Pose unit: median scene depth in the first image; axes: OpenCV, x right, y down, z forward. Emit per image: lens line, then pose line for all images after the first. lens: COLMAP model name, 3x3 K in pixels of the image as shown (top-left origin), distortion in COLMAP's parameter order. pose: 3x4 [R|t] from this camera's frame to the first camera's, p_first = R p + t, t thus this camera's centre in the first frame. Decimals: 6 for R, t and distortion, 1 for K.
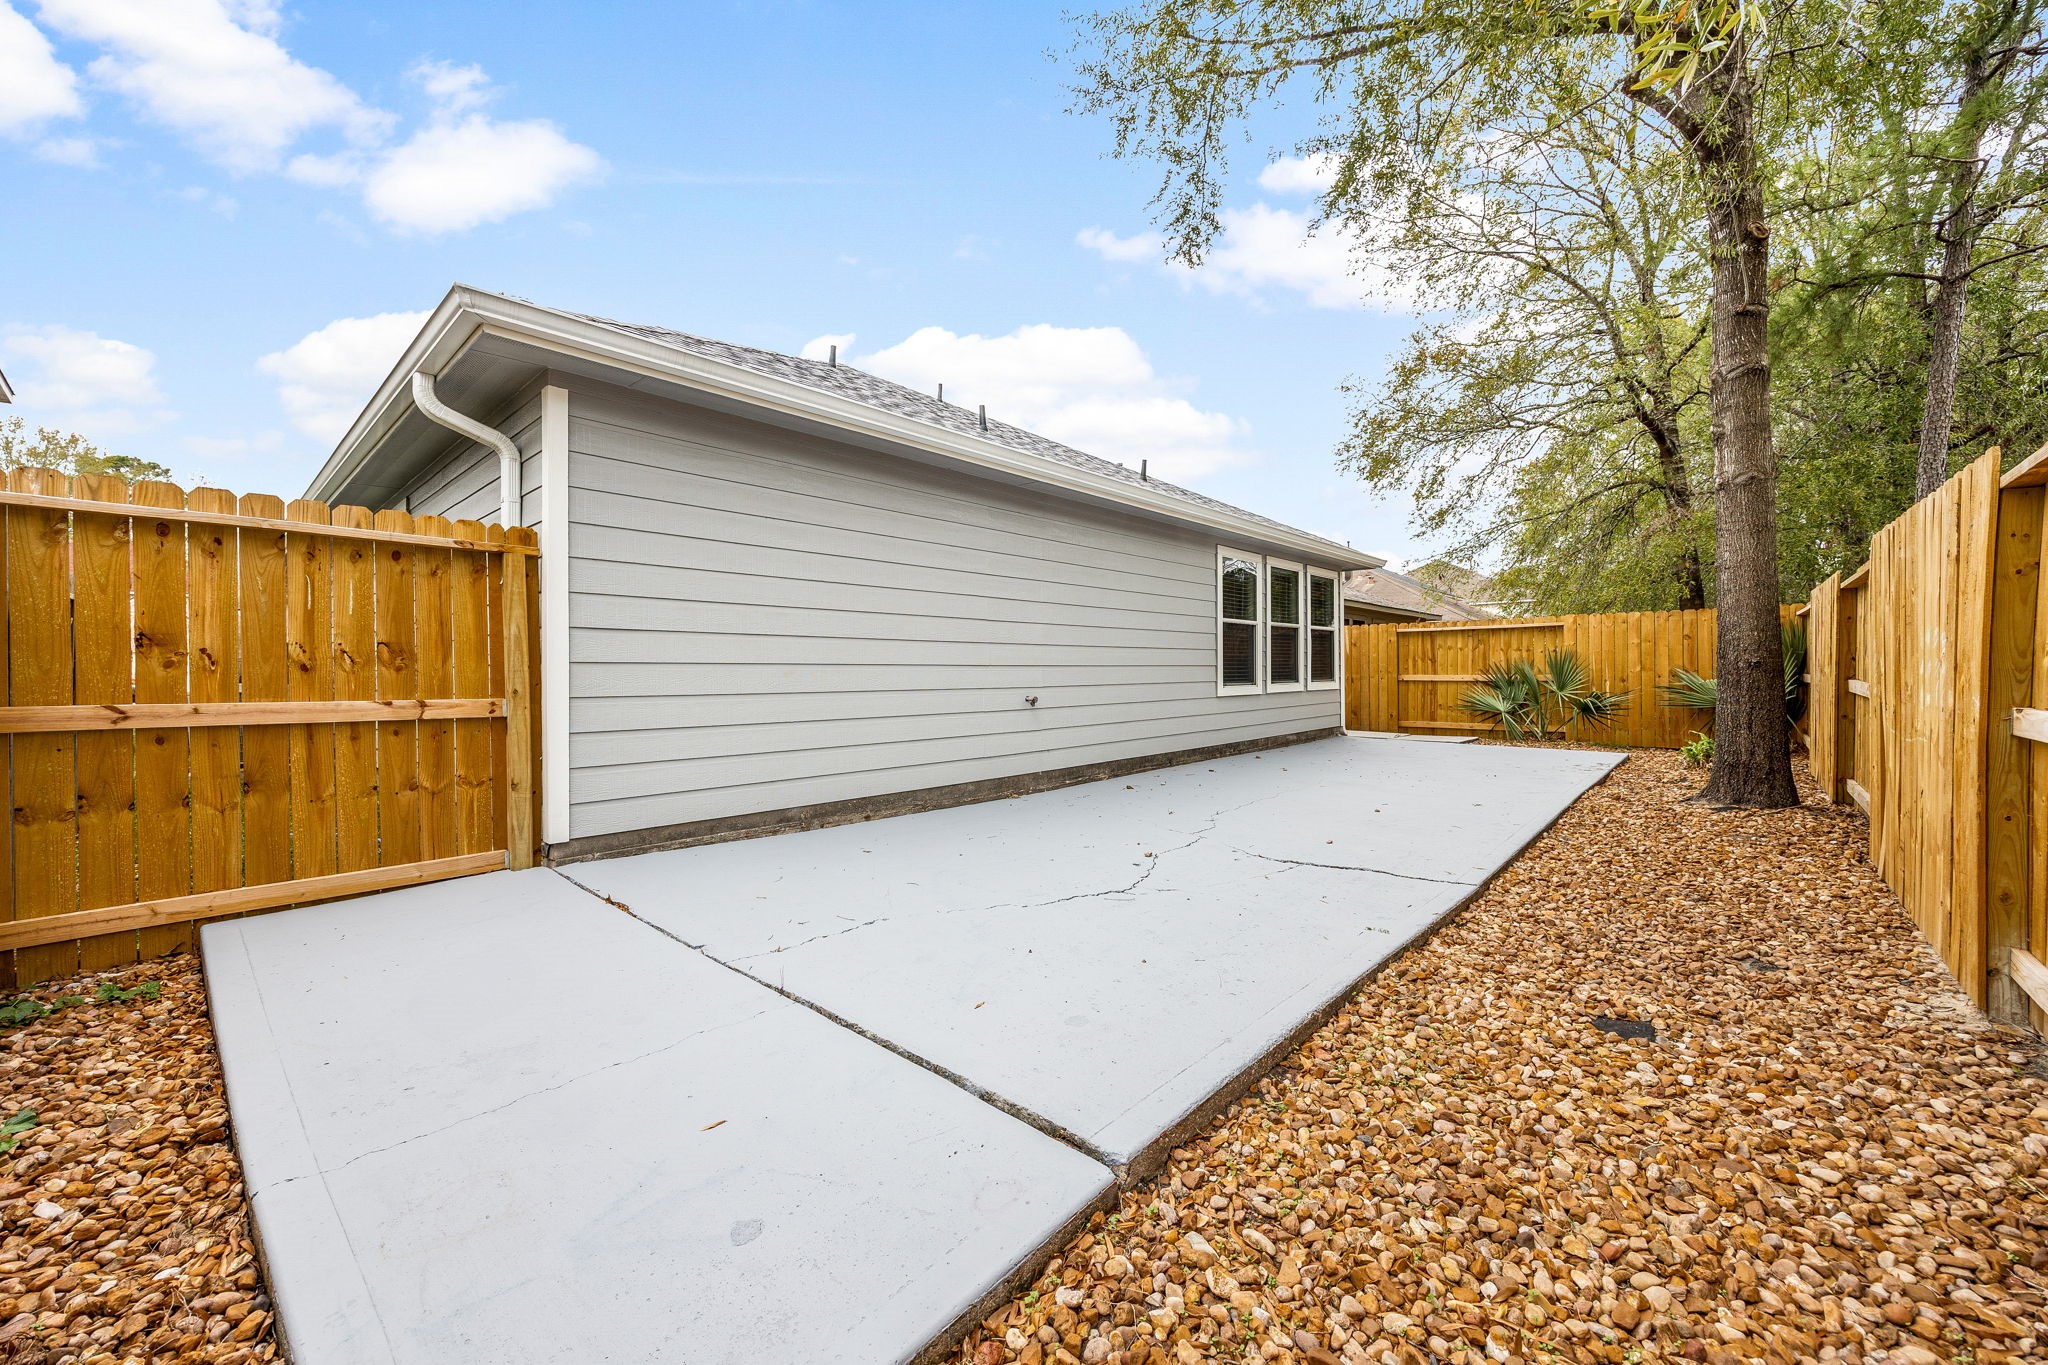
lens RADIAL K [[777.6, 0, 1026.7], [0, 777.6, 674.2], [0, 0, 1]] dist [-0.003315, 0.000005]
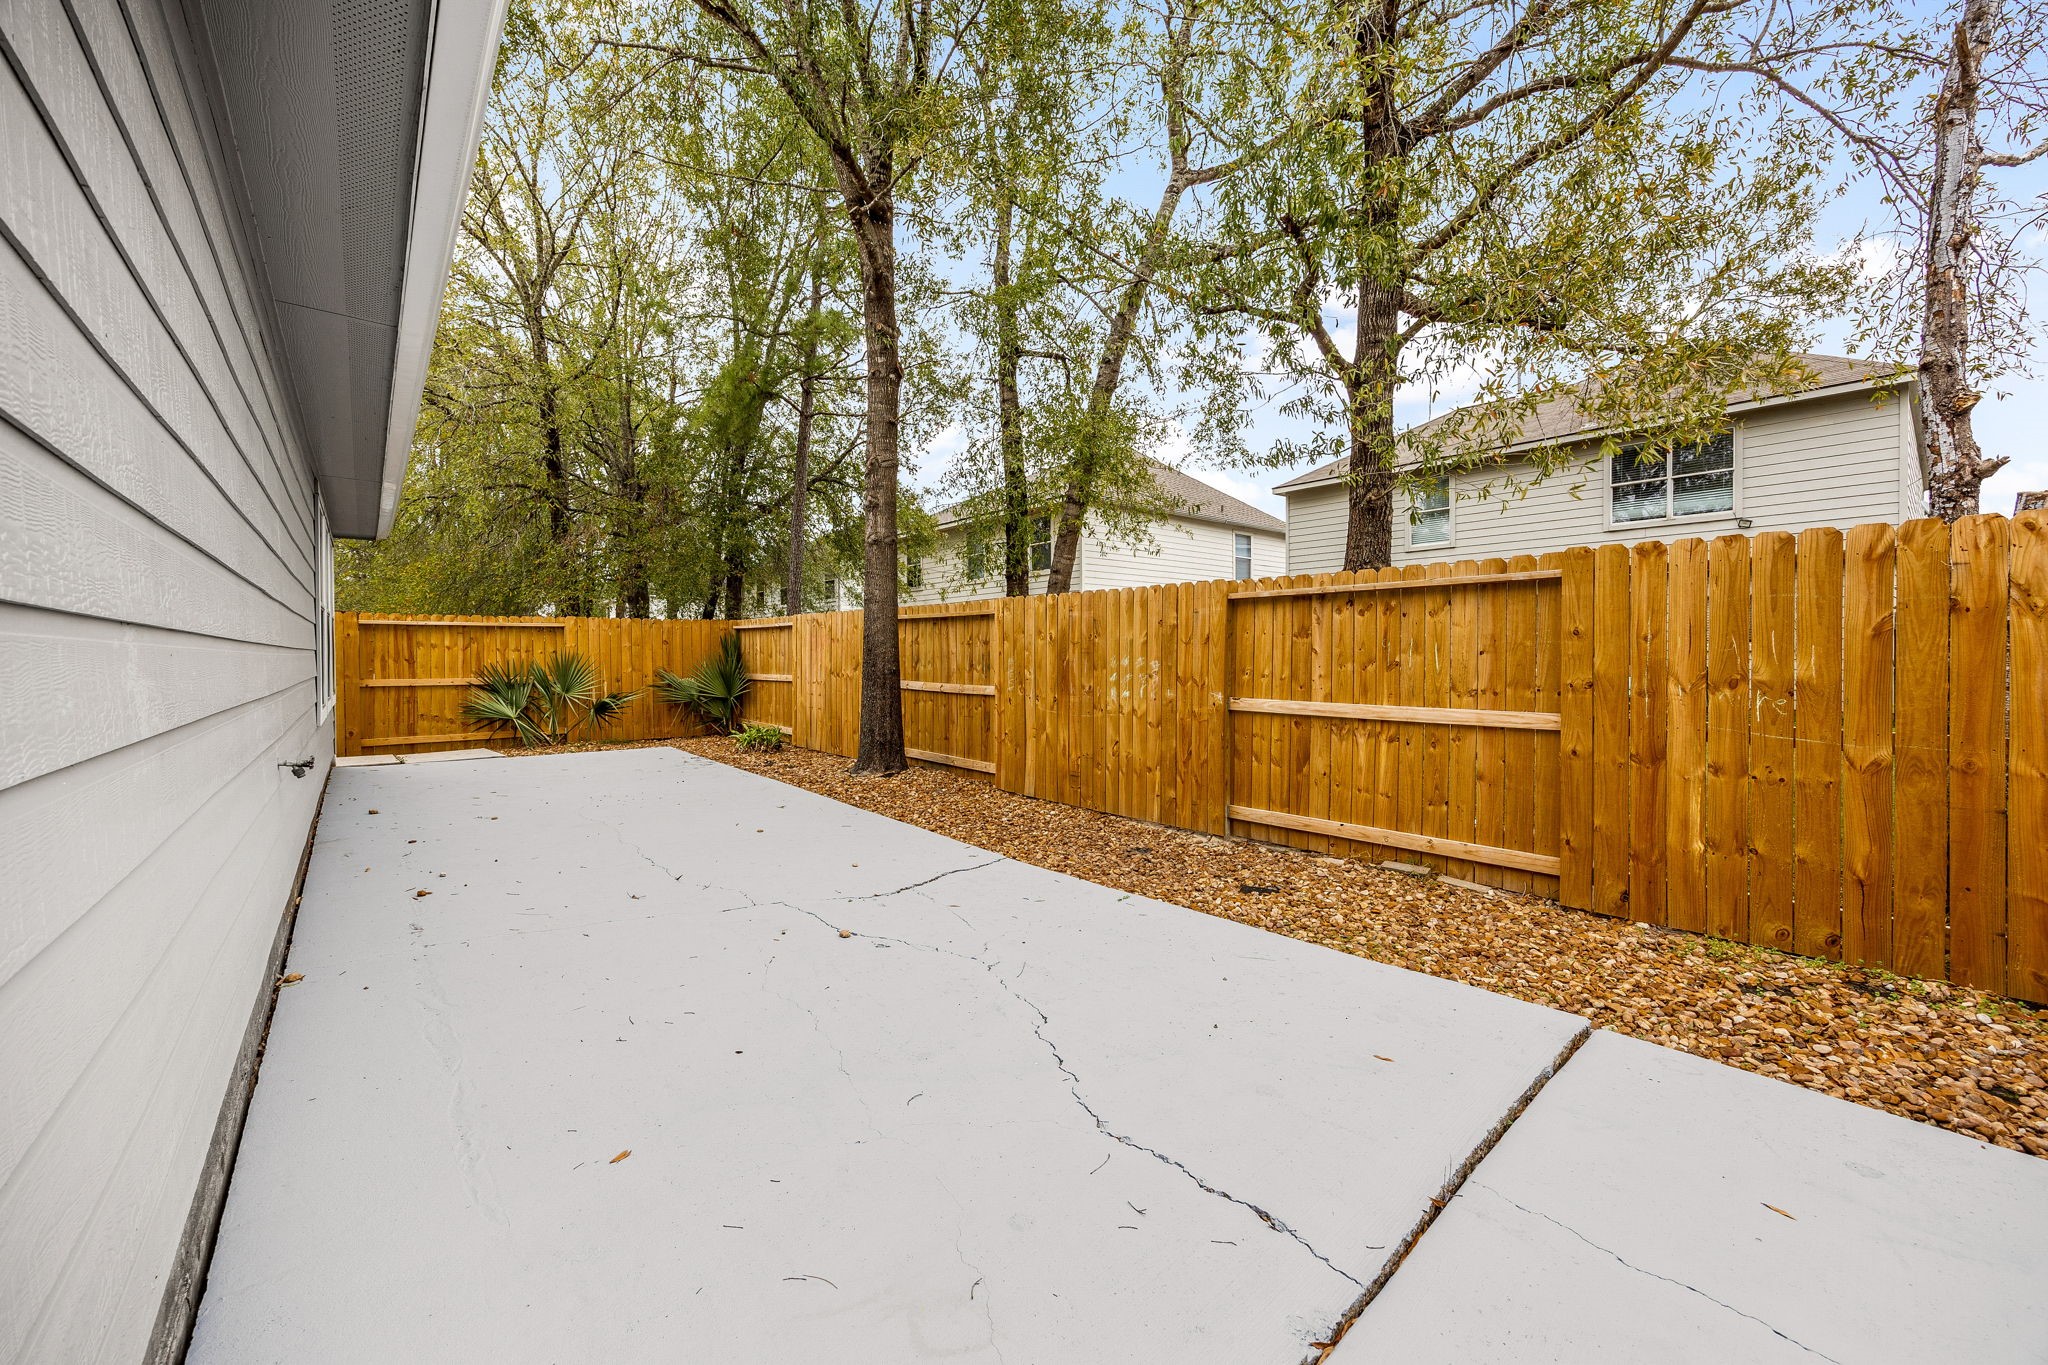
lens RADIAL K [[777.6, 0, 1029.2], [0, 777.6, 671.2], [0, 0, 1]] dist [-0.003315, 0.000005]
pose [[0.122148, -0.007383, 0.992484, -0.218082], [0.012644, 0.999903, 0.005882, -0.003999], [-0.992431, 0.011831, 0.122230, 0.277035]]
